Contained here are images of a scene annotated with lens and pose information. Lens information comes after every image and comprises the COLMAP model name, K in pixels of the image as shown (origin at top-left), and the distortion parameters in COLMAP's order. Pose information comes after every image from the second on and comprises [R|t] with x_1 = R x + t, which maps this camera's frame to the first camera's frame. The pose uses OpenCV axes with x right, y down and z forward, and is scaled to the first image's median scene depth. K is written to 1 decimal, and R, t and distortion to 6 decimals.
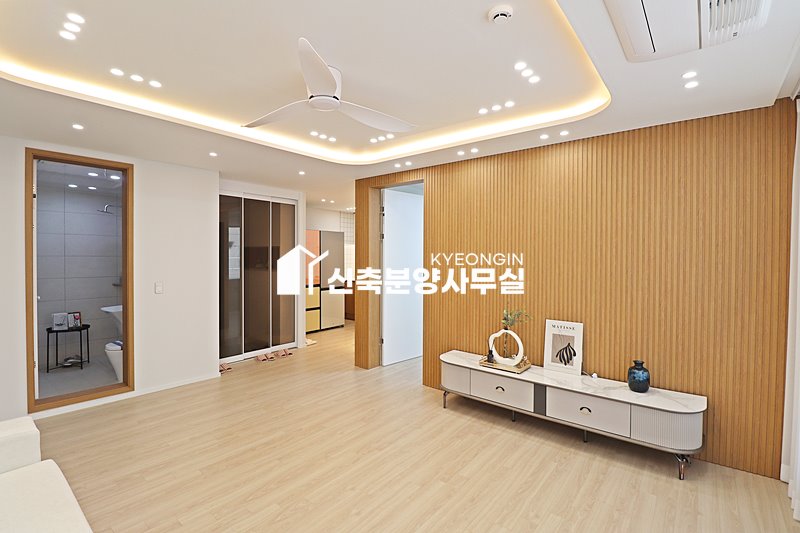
lens RADIAL K [[372.5, 0, 403.8], [0, 372.5, 265.0], [0, 0, 1]] dist [-0.006590, -0.010678]
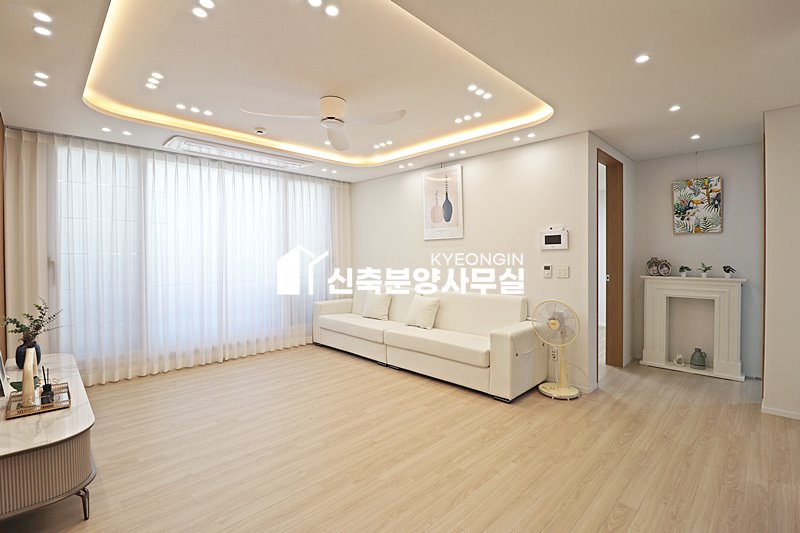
lens RADIAL K [[372.5, 0, 398.5], [0, 372.5, 260.2], [0, 0, 1]] dist [-0.006590, -0.010678]
pose [[-0.993117, -0.002944, 0.117085, -0.397665], [0.001388, 0.999318, 0.036900, 0.009144], [-0.117114, 0.036809, -0.992436, 1.511700]]
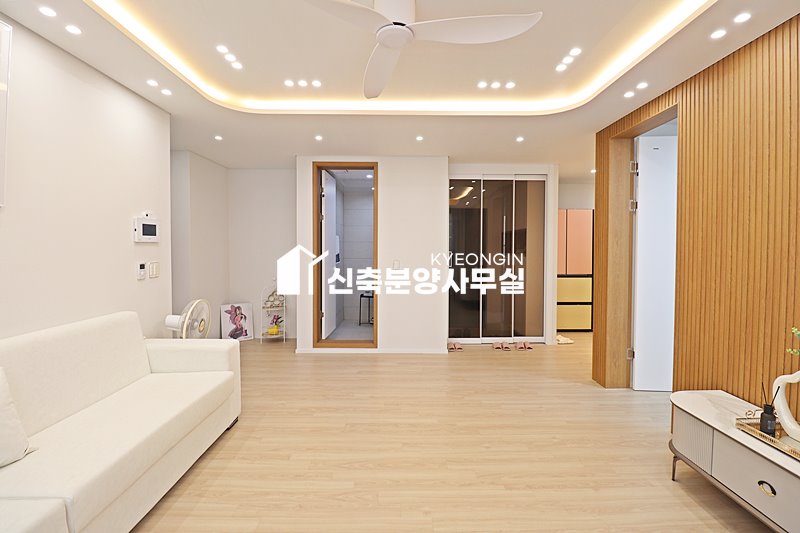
lens RADIAL K [[372.5, 0, 403.6], [0, 372.5, 261.0], [0, 0, 1]] dist [-0.006590, -0.010678]
pose [[0.636064, 0.021562, -0.771335, 0.293665], [-0.019078, 0.999743, 0.012214, 0.039109], [0.771400, 0.006946, 0.636312, 0.310978]]
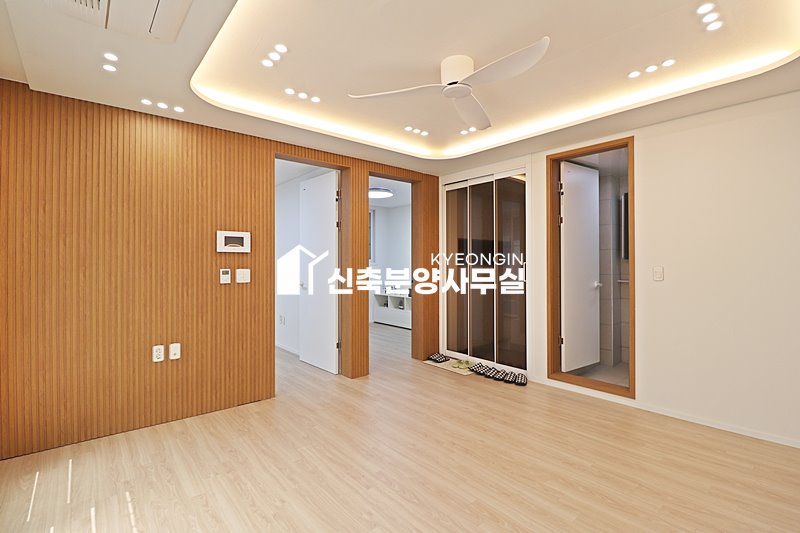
lens RADIAL K [[372.5, 0, 400.2], [0, 372.5, 262.1], [0, 0, 1]] dist [-0.006590, -0.010678]
pose [[-0.193775, -0.012598, -0.980965, 0.233320], [-0.024072, 0.999678, -0.008083, 0.049014], [0.980751, 0.022048, -0.194016, 0.697350]]
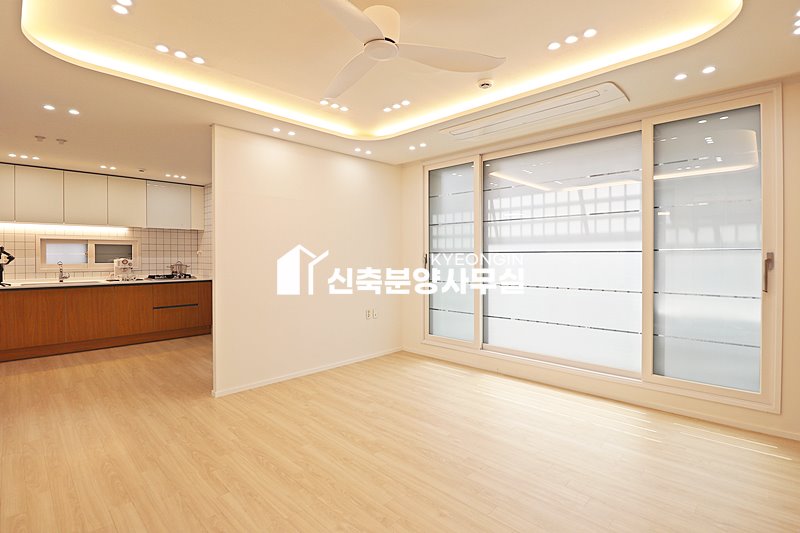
lens RADIAL K [[372.5, 0, 402.7], [0, 372.5, 264.1], [0, 0, 1]] dist [-0.006590, -0.010678]
pose [[0.093160, -0.027944, 0.995259, -1.034086], [0.030247, 0.999224, 0.025225, 0.044667], [-0.995192, 0.027754, 0.093933, 0.581867]]
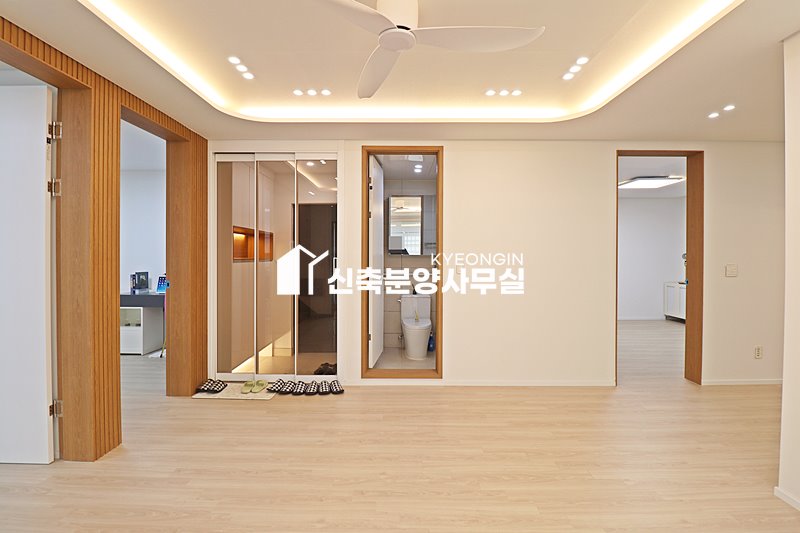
lens RADIAL K [[372.5, 0, 402.0], [0, 372.5, 258.4], [0, 0, 1]] dist [-0.006590, -0.010678]
pose [[0.618871, -0.003432, -0.785485, -0.034513], [-0.016329, 0.999718, -0.017233, 0.049042], [0.785323, 0.023491, 0.618641, 0.343025]]
